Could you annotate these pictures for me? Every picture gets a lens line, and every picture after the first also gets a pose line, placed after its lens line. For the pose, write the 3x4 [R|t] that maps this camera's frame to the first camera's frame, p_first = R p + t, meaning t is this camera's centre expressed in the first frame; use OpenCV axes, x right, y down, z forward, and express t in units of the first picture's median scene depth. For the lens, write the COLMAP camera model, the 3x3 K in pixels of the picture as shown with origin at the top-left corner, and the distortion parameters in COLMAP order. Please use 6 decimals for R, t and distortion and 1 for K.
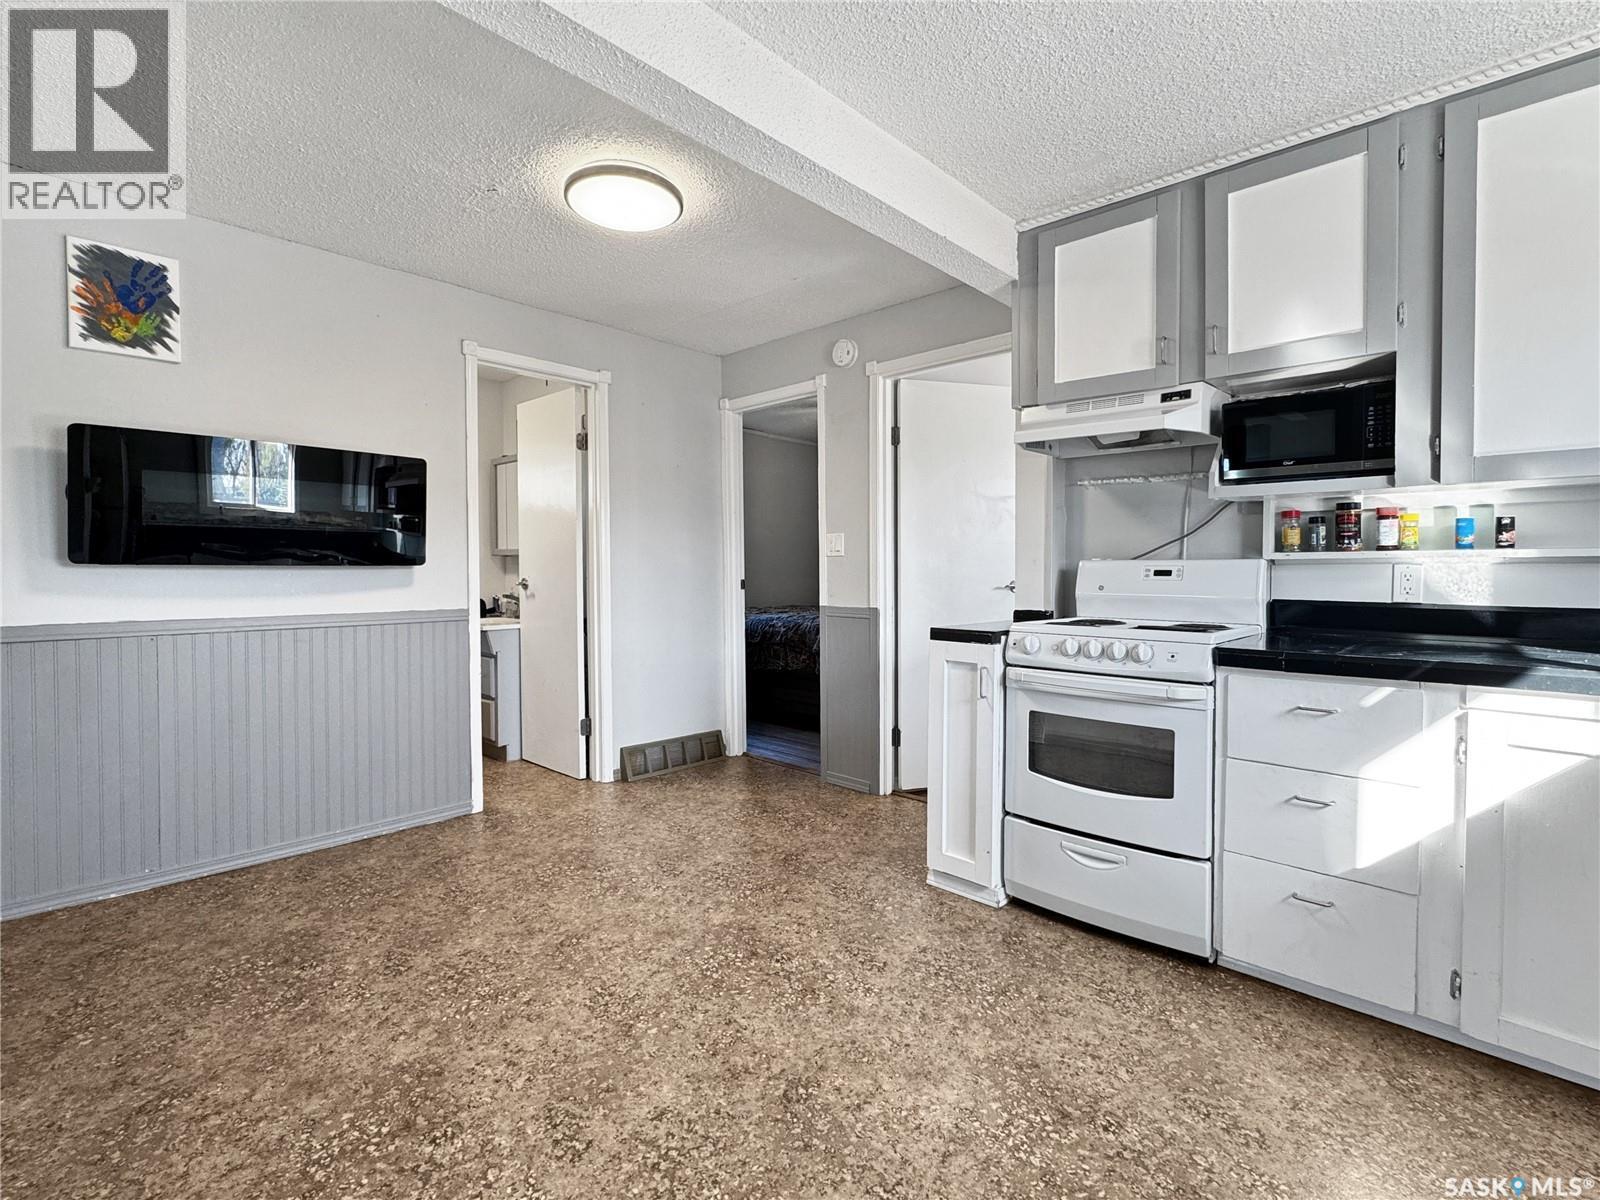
lens RADIAL K [[767.1, 0, 791.6], [0, 767.1, 577.2], [0, 0, 1]] dist [-0.004489, 0.000829]
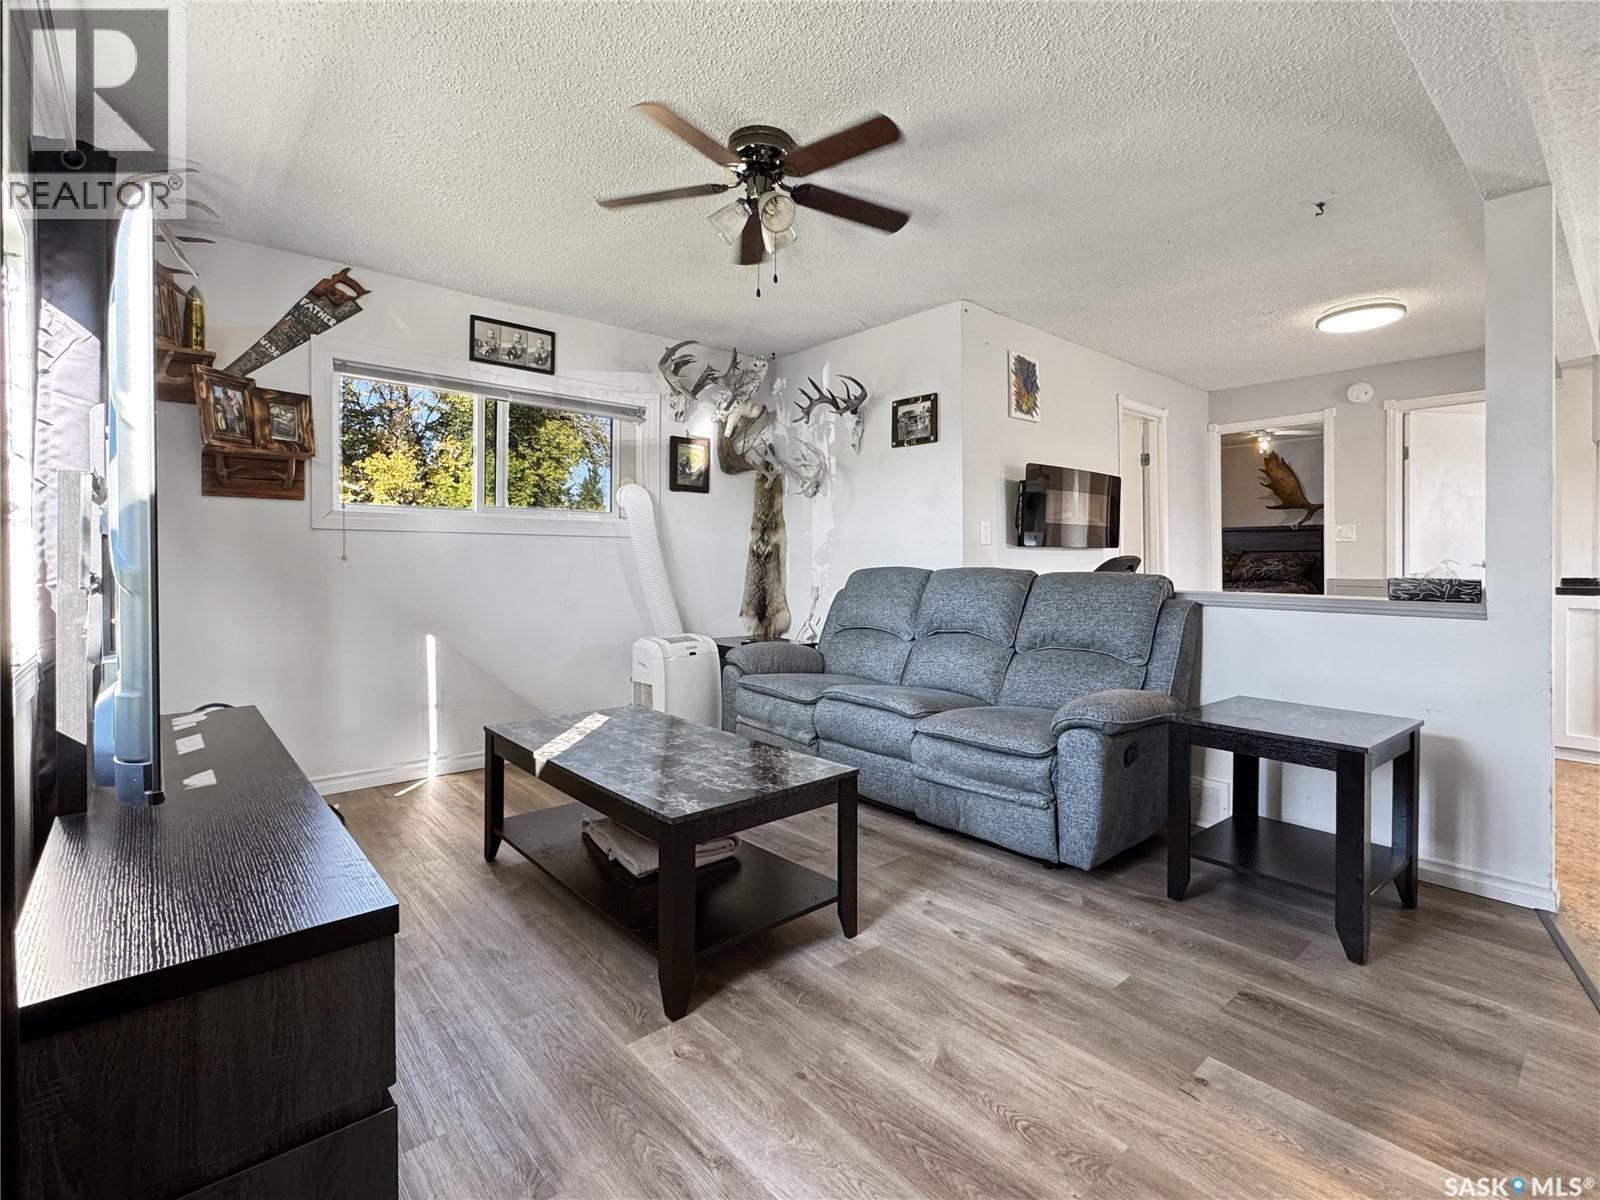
lens RADIAL K [[767.1, 0, 782.5], [0, 767.1, 556.9], [0, 0, 1]] dist [-0.004489, 0.000829]
pose [[0.994702, -0.001630, -0.102792, -1.728156], [0.000182, 0.999901, -0.014090, 0.039531], [0.102804, 0.013996, 0.994603, -0.974138]]
